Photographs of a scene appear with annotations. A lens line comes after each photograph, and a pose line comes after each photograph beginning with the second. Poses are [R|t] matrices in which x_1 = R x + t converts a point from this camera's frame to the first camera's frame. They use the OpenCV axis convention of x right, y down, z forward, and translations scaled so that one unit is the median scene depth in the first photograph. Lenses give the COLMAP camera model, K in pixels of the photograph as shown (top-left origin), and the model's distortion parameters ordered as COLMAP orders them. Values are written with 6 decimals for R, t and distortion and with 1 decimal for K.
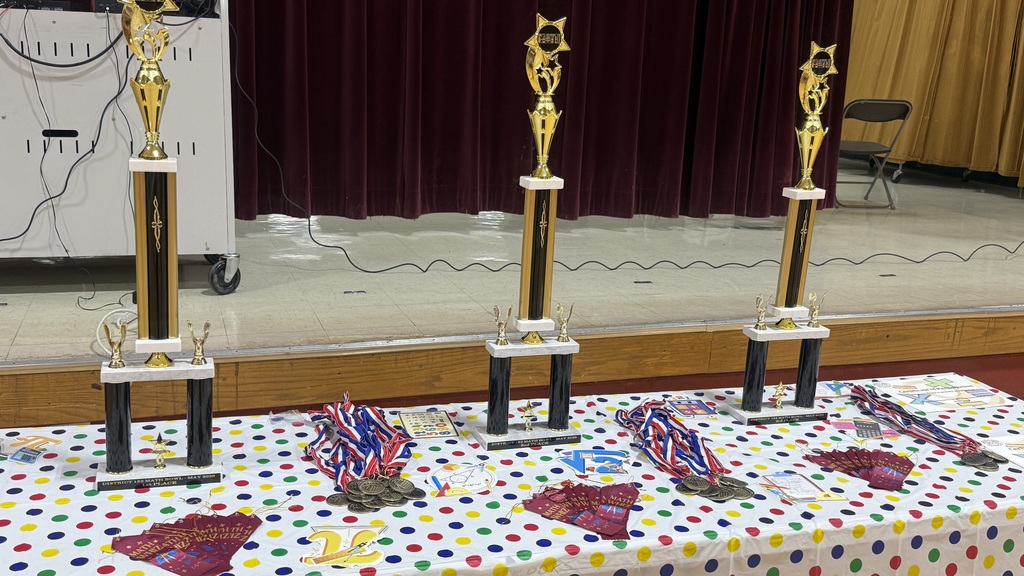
lens RADIAL K [[1015.7, 0, 512.4], [0, 1015.7, 287.0], [0, 0, 1]] dist [0.006199, 0.000000]
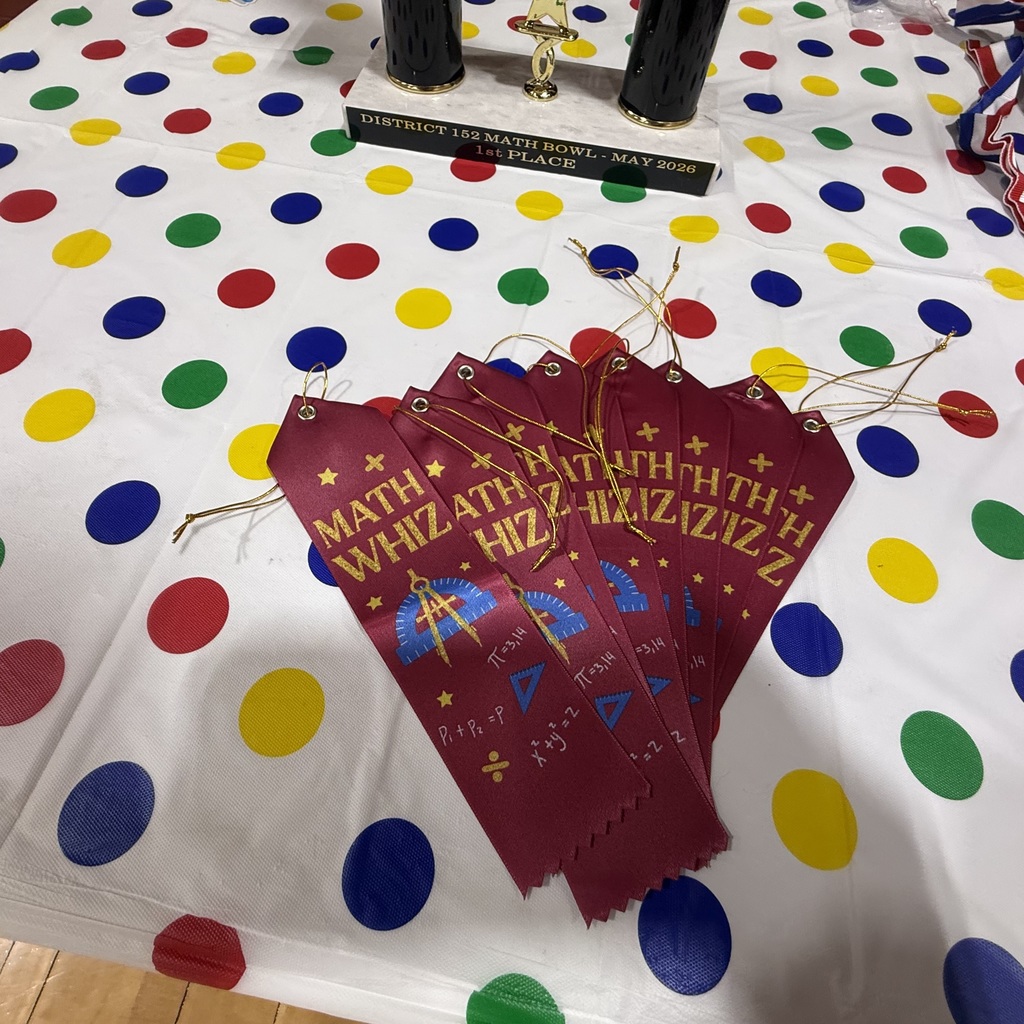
lens RADIAL K [[561.2, 0, 511.7], [0, 561.2, 512.3], [0, 0, 1]] dist [0.002491, -0.001107]
pose [[0.888501, 0.402635, -0.220117, -0.269398], [-0.112290, 0.655880, 0.746466, 0.136481], [0.444923, -0.638519, 0.627962, 0.822236]]
